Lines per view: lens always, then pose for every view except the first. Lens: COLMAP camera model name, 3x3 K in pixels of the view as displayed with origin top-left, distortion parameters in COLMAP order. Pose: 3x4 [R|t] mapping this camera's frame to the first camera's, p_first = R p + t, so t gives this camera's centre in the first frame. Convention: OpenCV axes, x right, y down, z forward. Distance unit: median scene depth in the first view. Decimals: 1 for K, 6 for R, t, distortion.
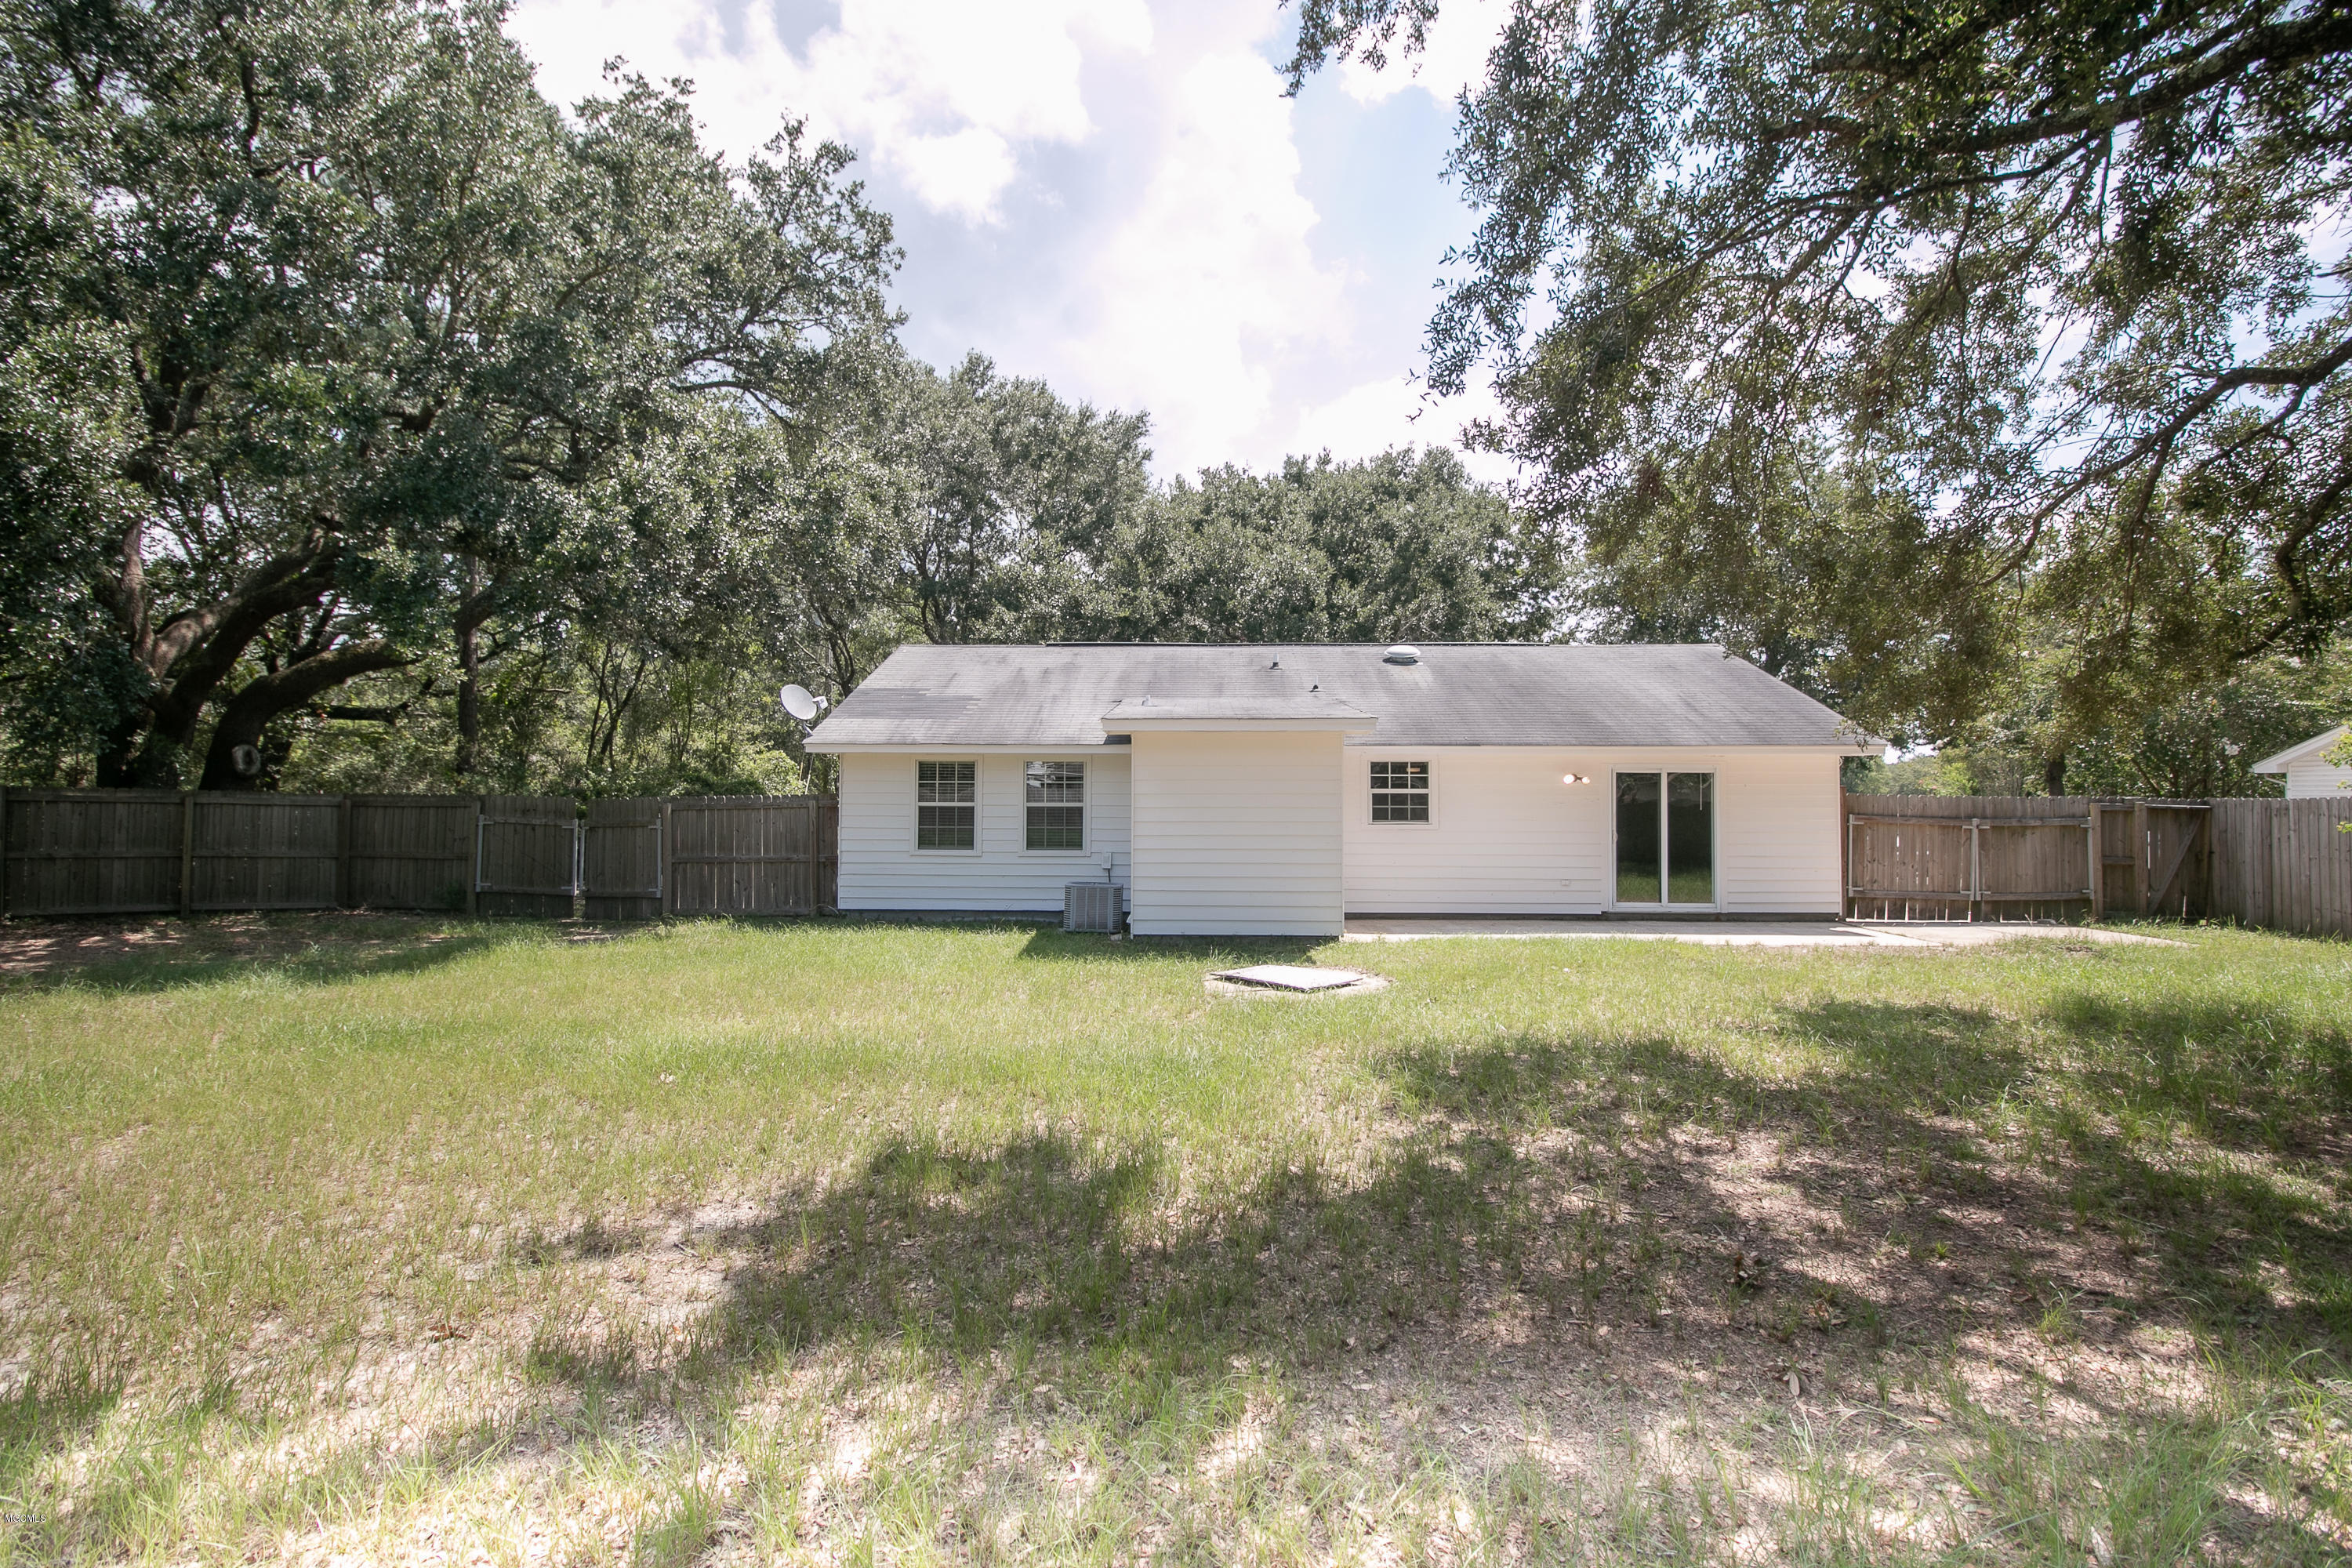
lens RADIAL K [[1096.5, 0, 1163.8], [0, 1096.5, 770.5], [0, 0, 1]] dist [-0.002590, -0.001328]
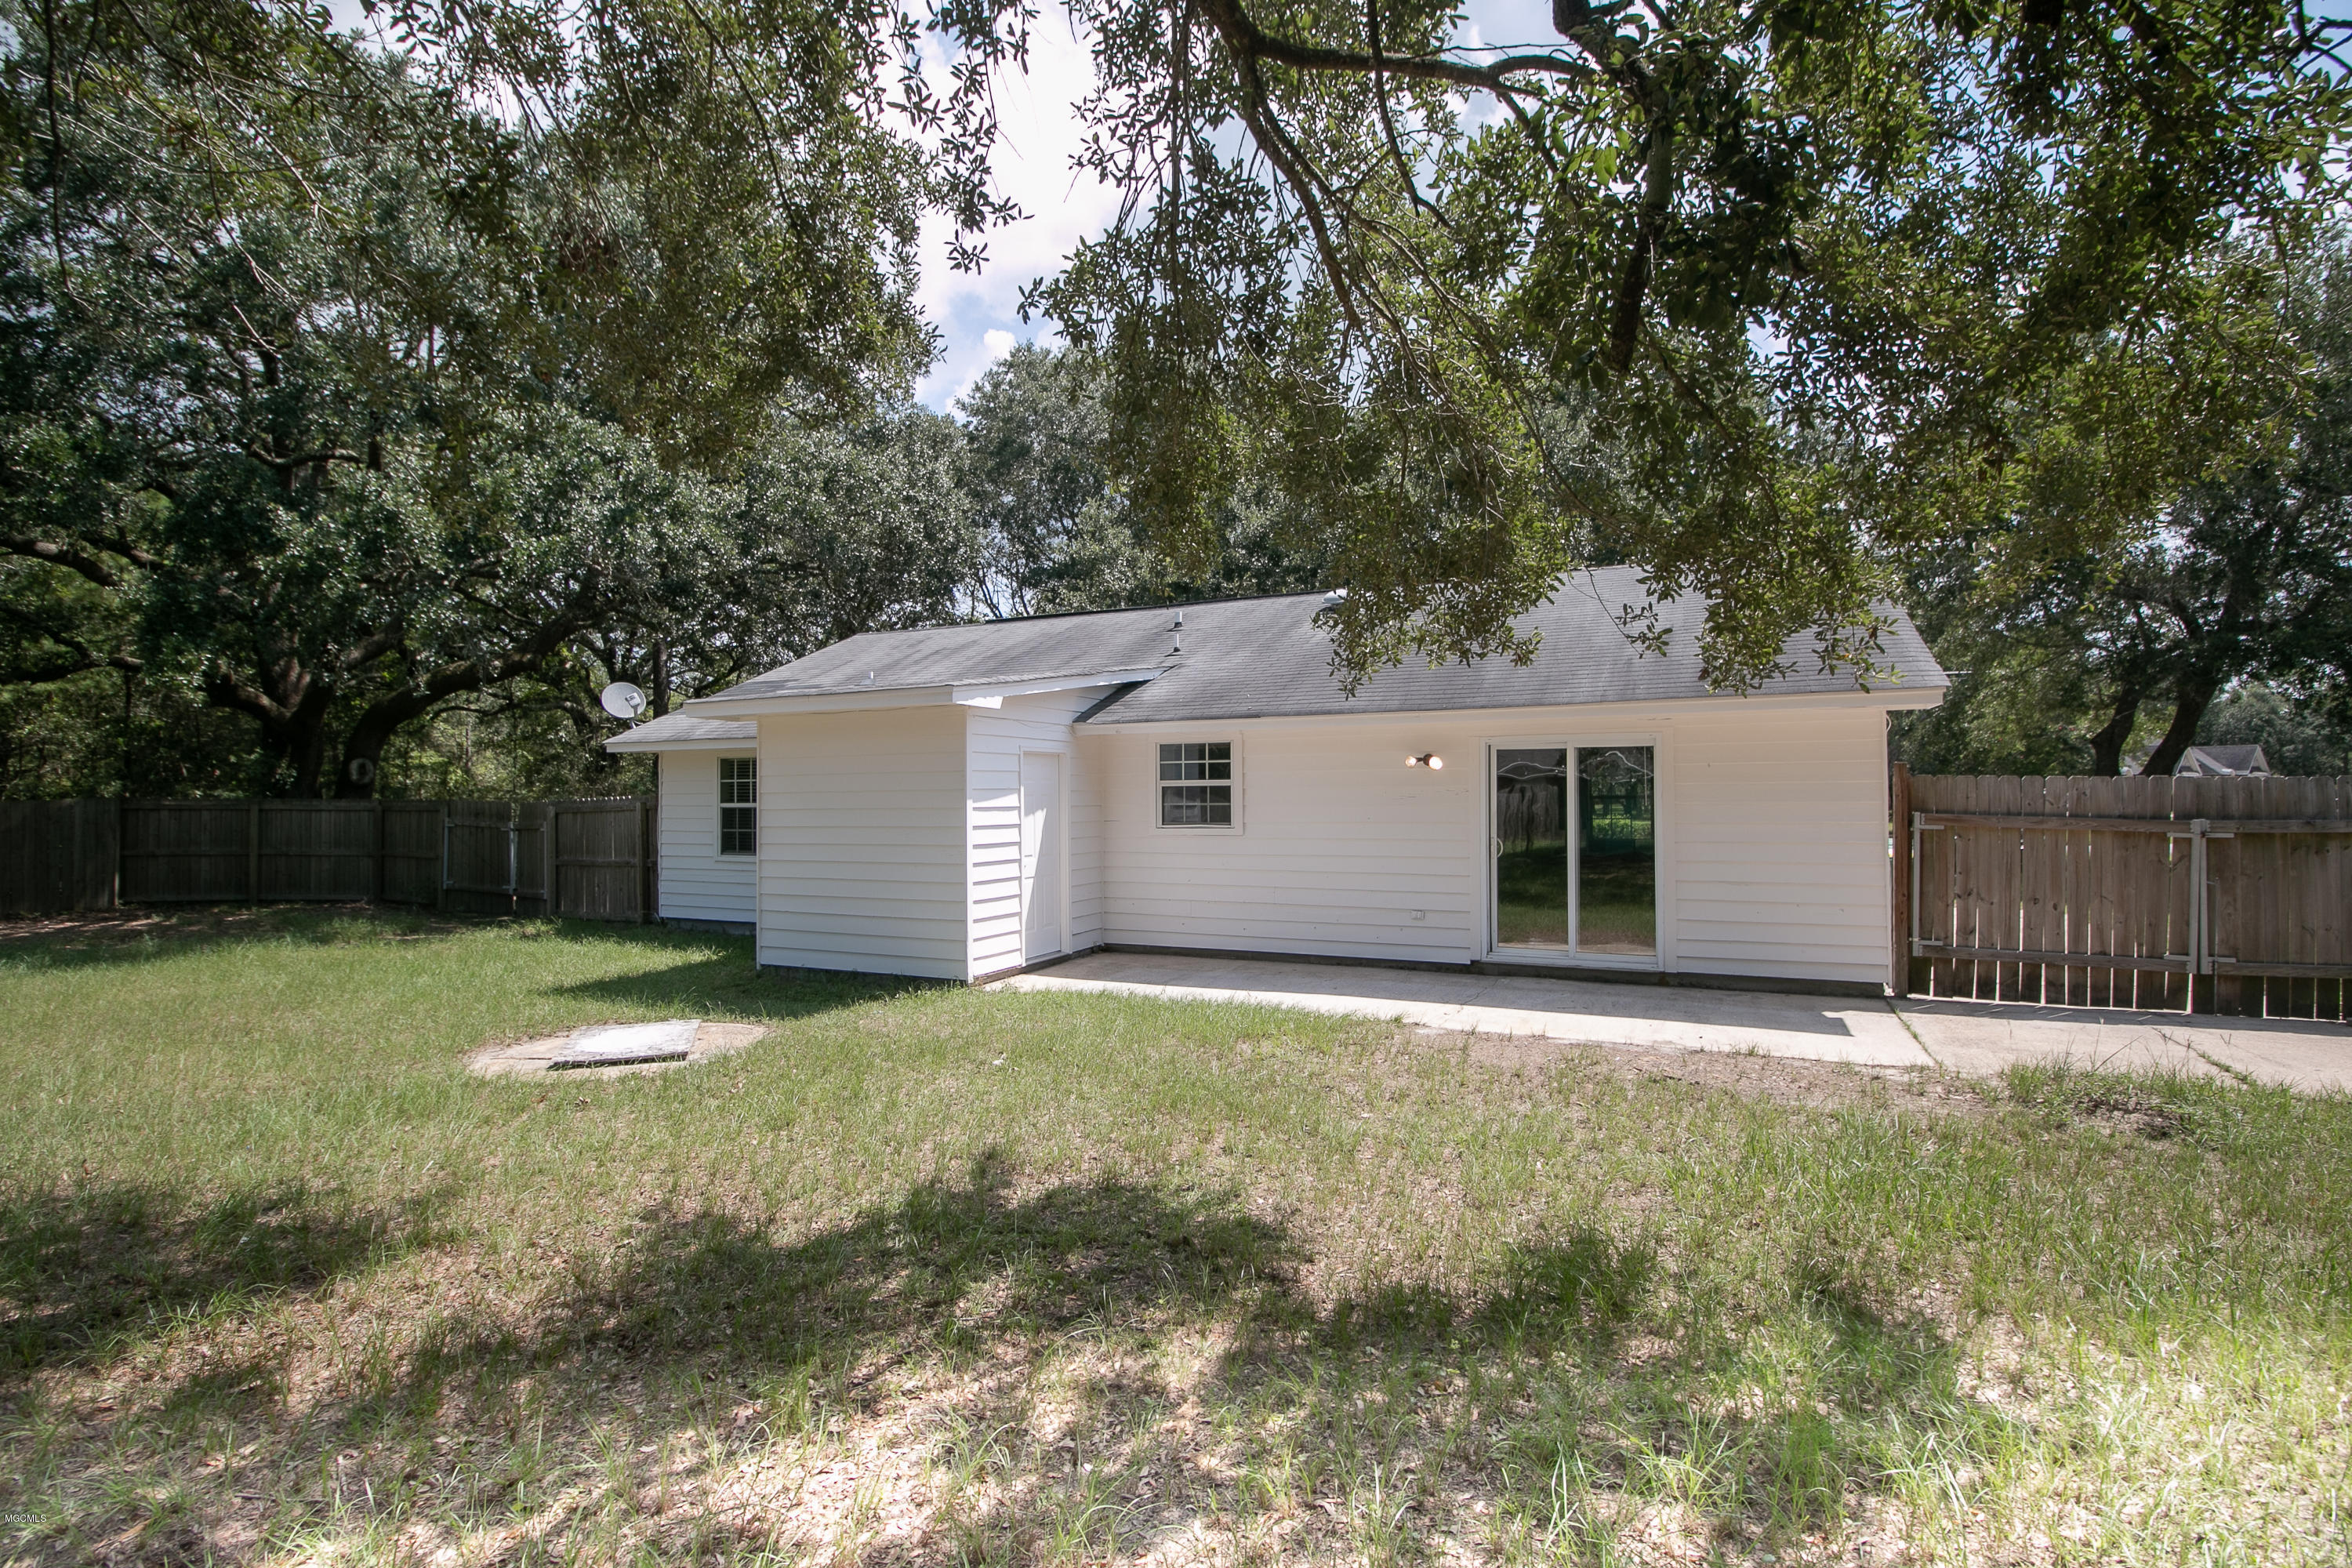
lens RADIAL K [[1096.5, 0, 1163.8], [0, 1096.5, 770.5], [0, 0, 1]] dist [-0.002590, -0.001328]
pose [[0.905997, -0.022085, -0.422708, 0.508676], [0.034246, 0.999189, 0.021197, -0.006029], [0.421897, -0.033680, 0.906018, 0.323928]]
